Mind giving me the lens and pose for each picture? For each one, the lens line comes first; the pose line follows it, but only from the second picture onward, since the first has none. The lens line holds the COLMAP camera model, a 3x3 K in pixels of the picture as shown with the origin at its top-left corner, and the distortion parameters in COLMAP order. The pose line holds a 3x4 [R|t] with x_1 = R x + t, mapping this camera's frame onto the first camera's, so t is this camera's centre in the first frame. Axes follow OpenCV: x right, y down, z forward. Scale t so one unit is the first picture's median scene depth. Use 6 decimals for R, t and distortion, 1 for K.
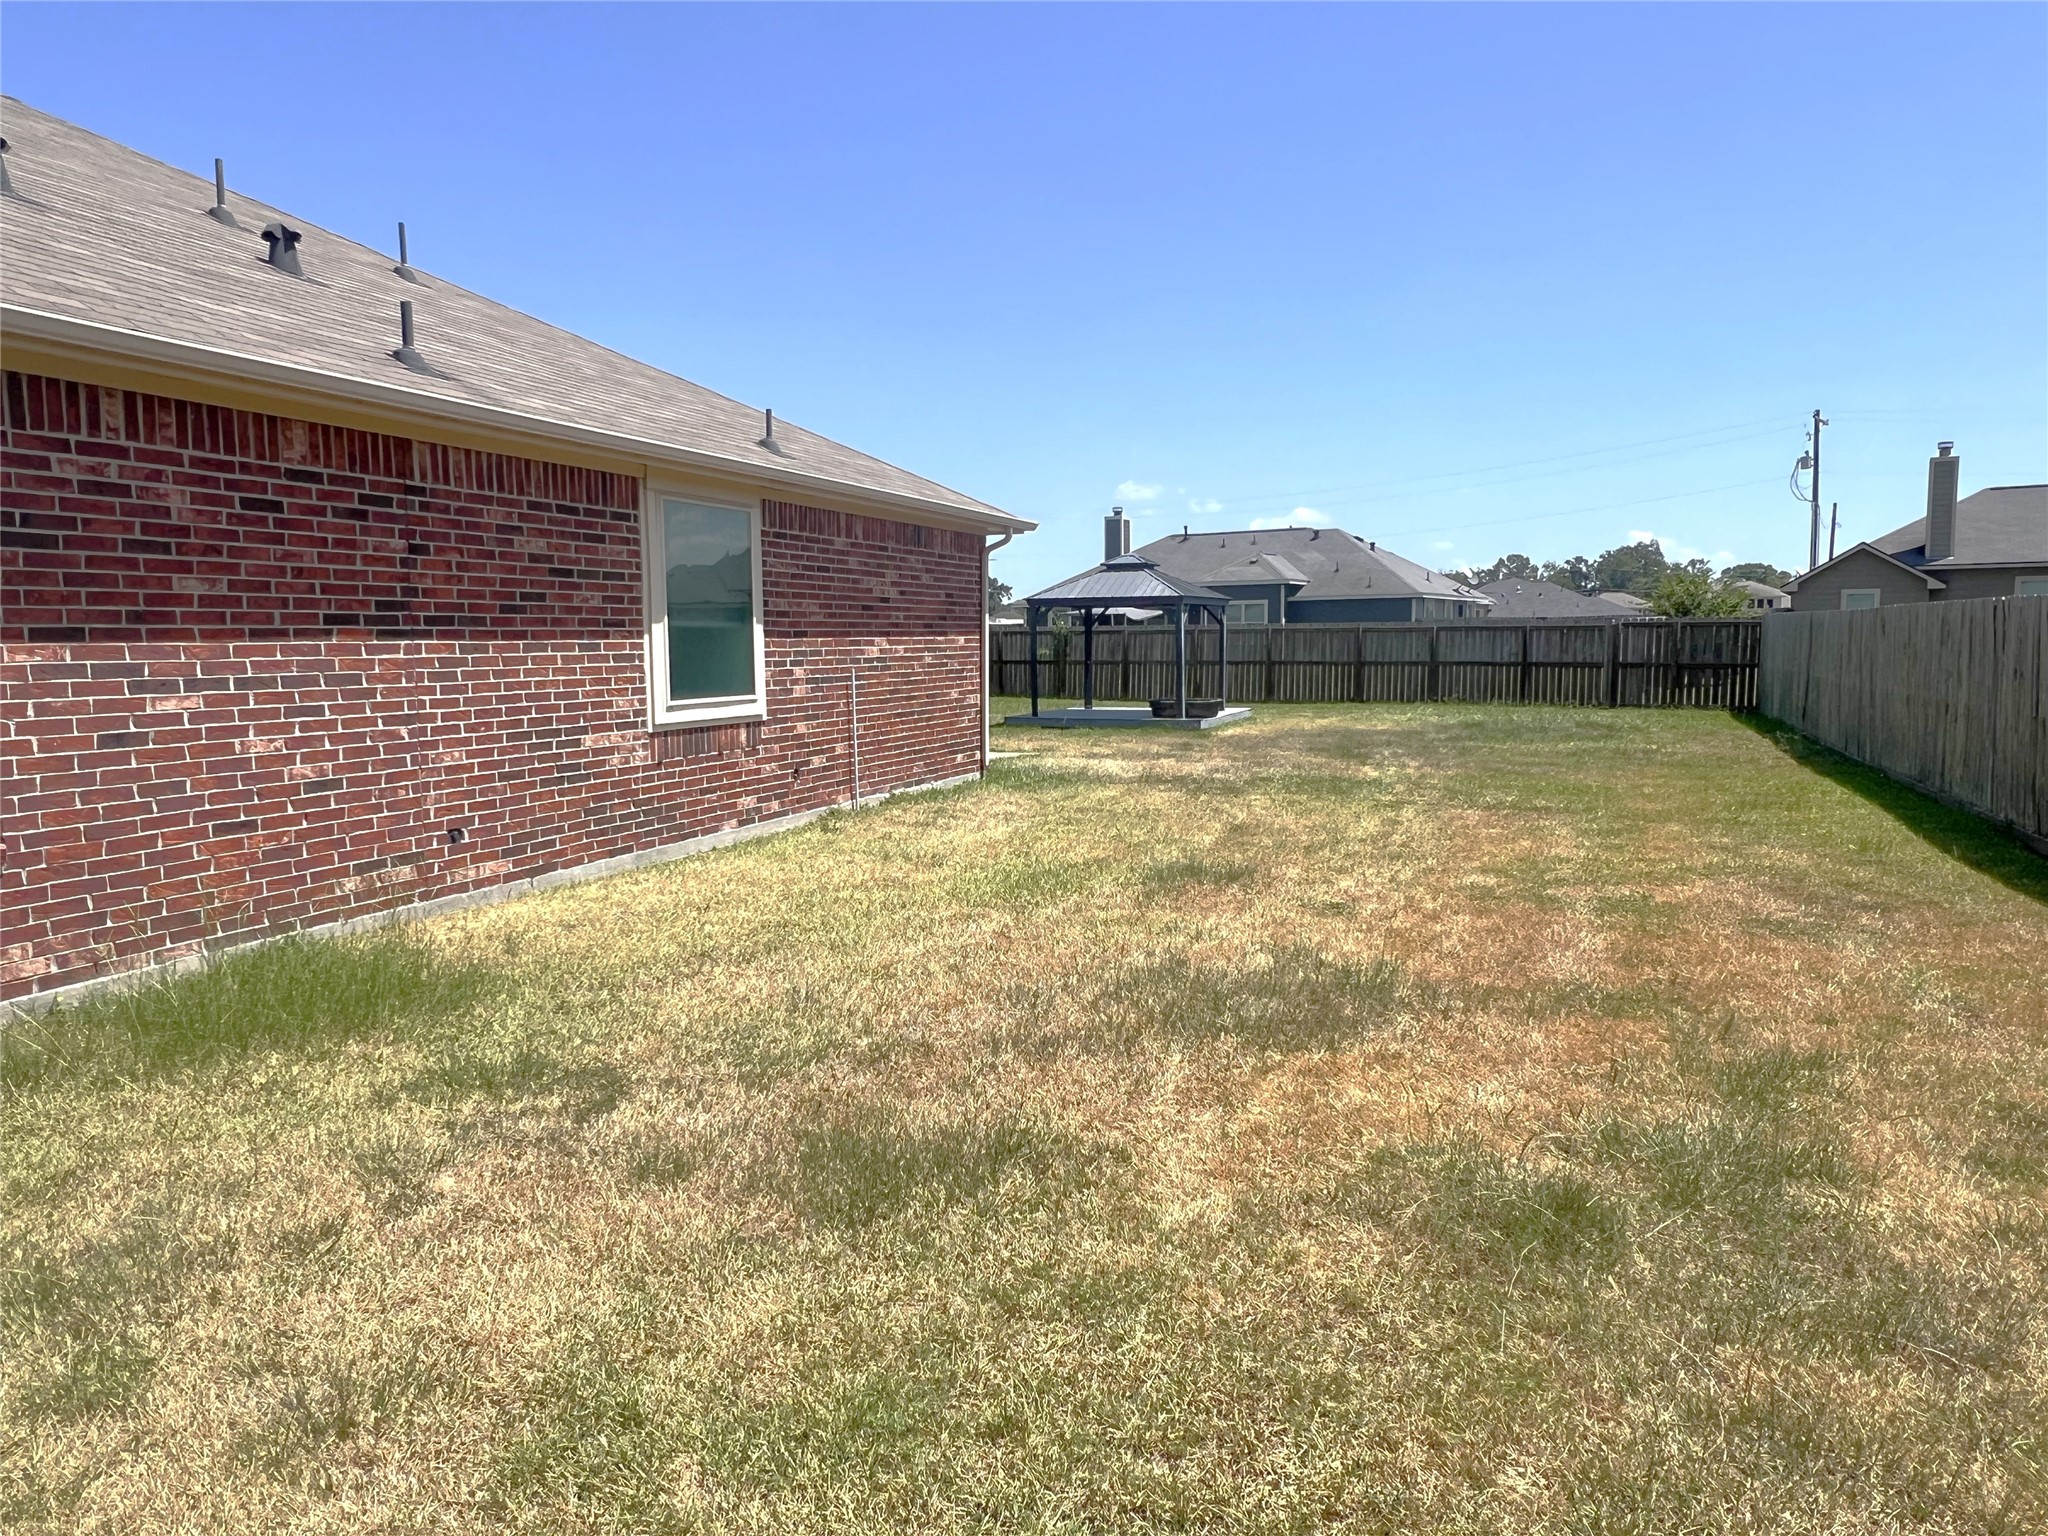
lens RADIAL K [[1363.6, 0, 1023.4], [0, 1363.6, 773.1], [0, 0, 1]] dist [0.000295, 0.001006]
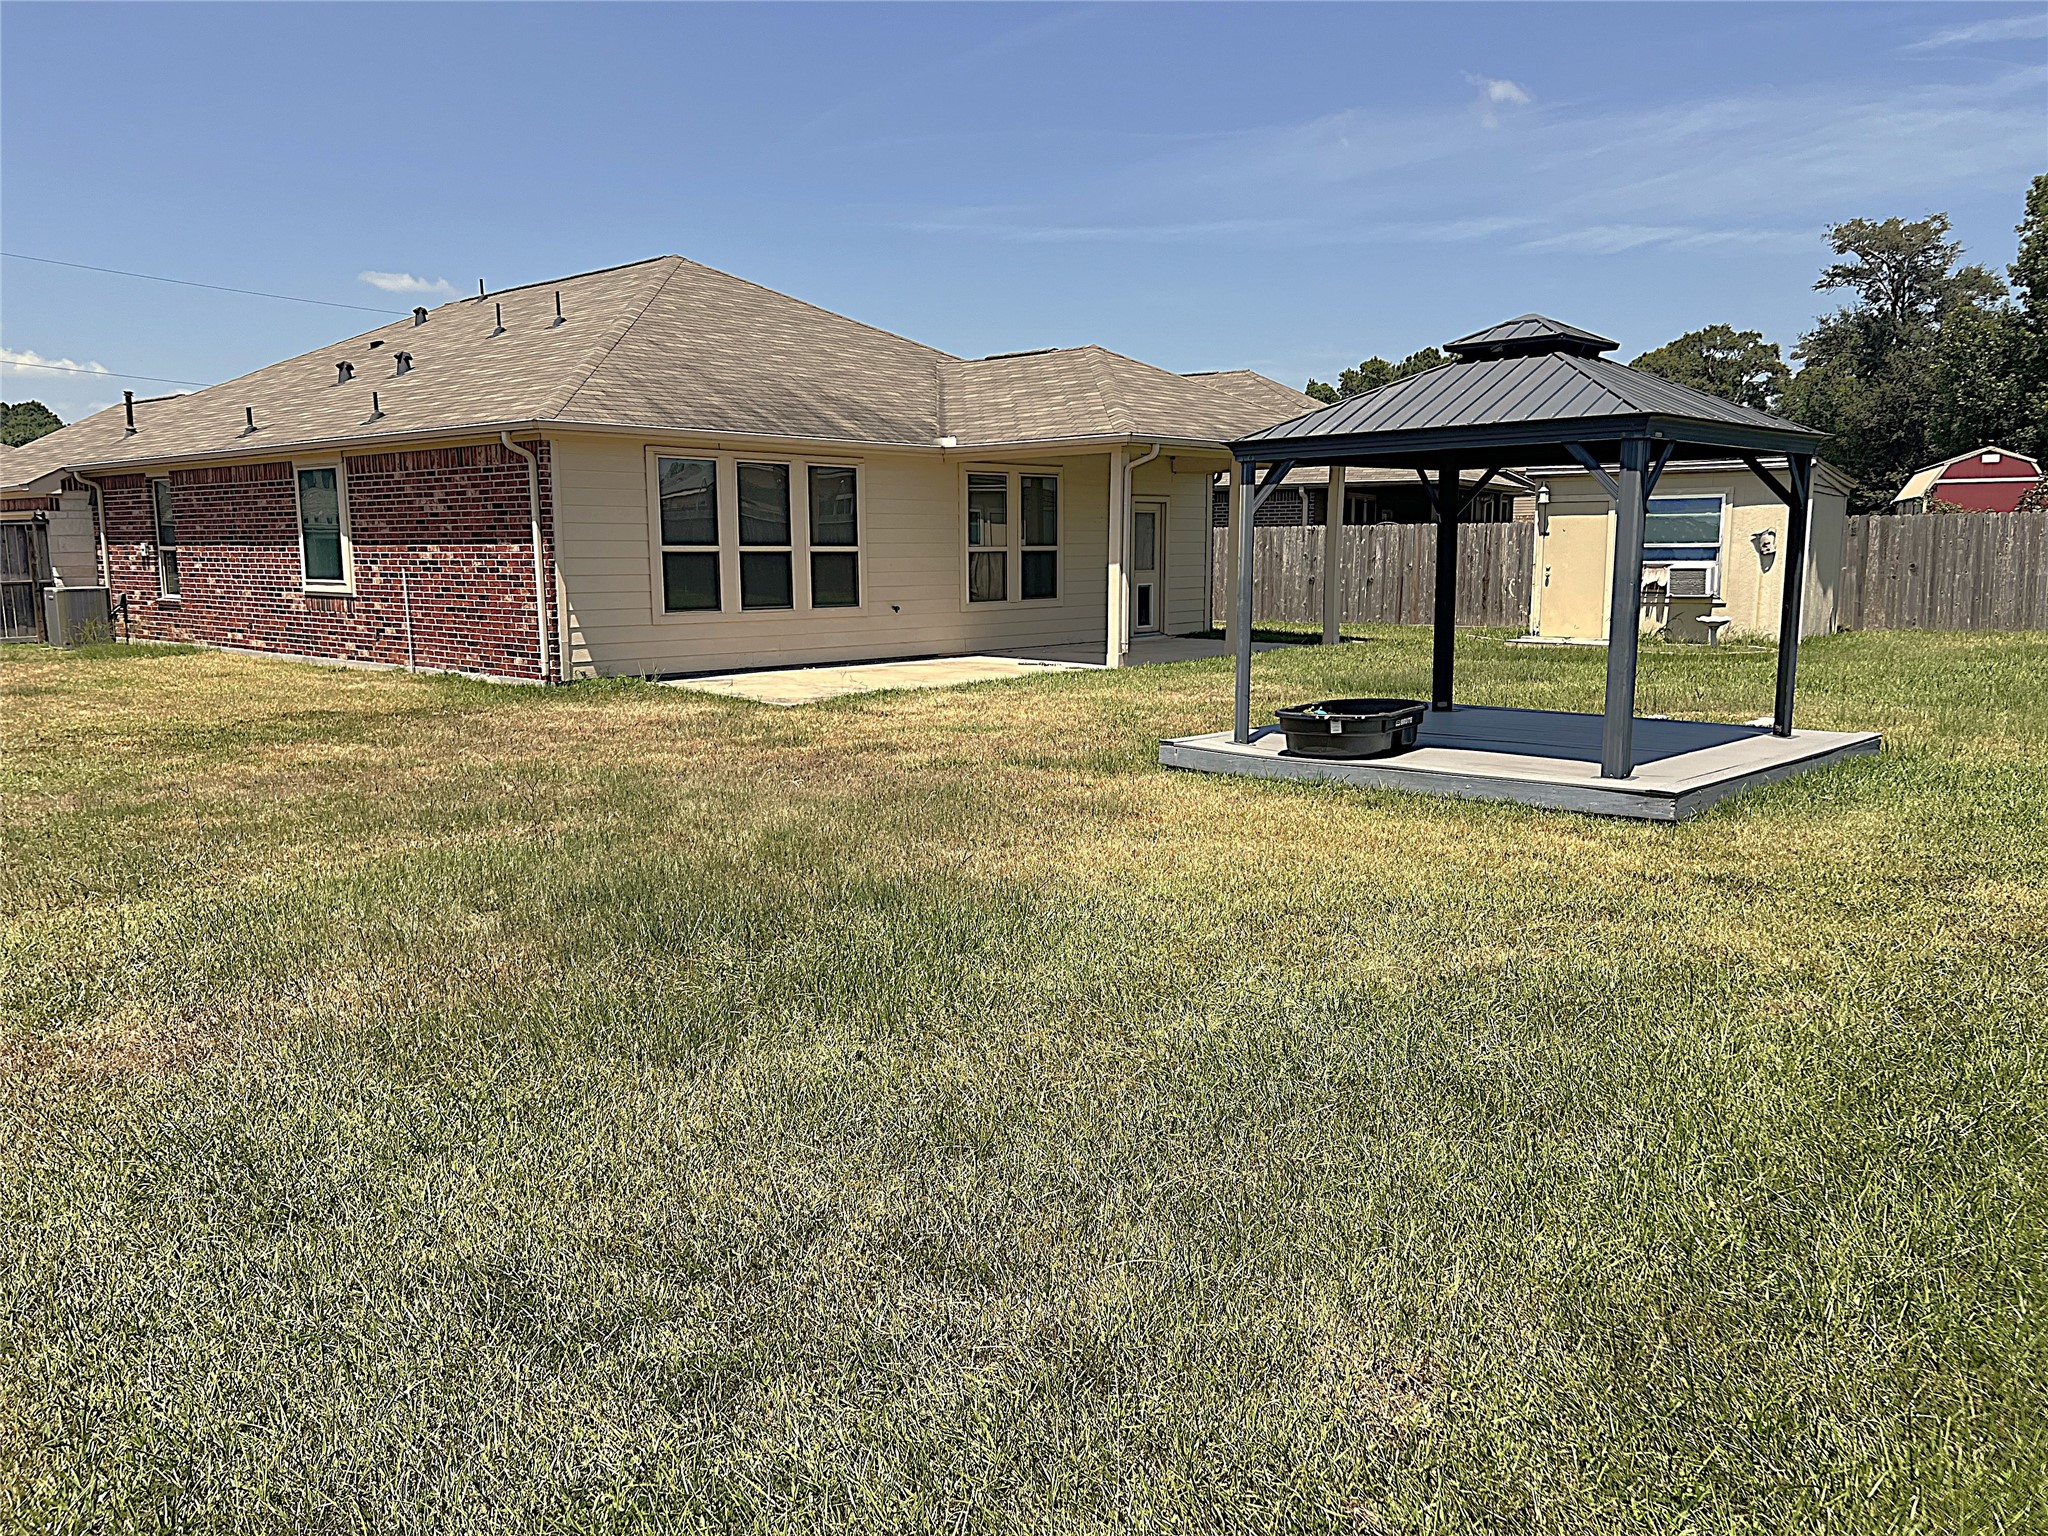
lens RADIAL K [[1541.1, 0, 1022.7], [0, 1541.1, 763.4], [0, 0, 1]] dist [0.038659, -0.028147]
pose [[-0.359860, 0.144546, -0.921741, 1.018322], [-0.080538, 0.979426, 0.185035, -0.204688], [0.929524, 0.140822, -0.340815, 1.965089]]
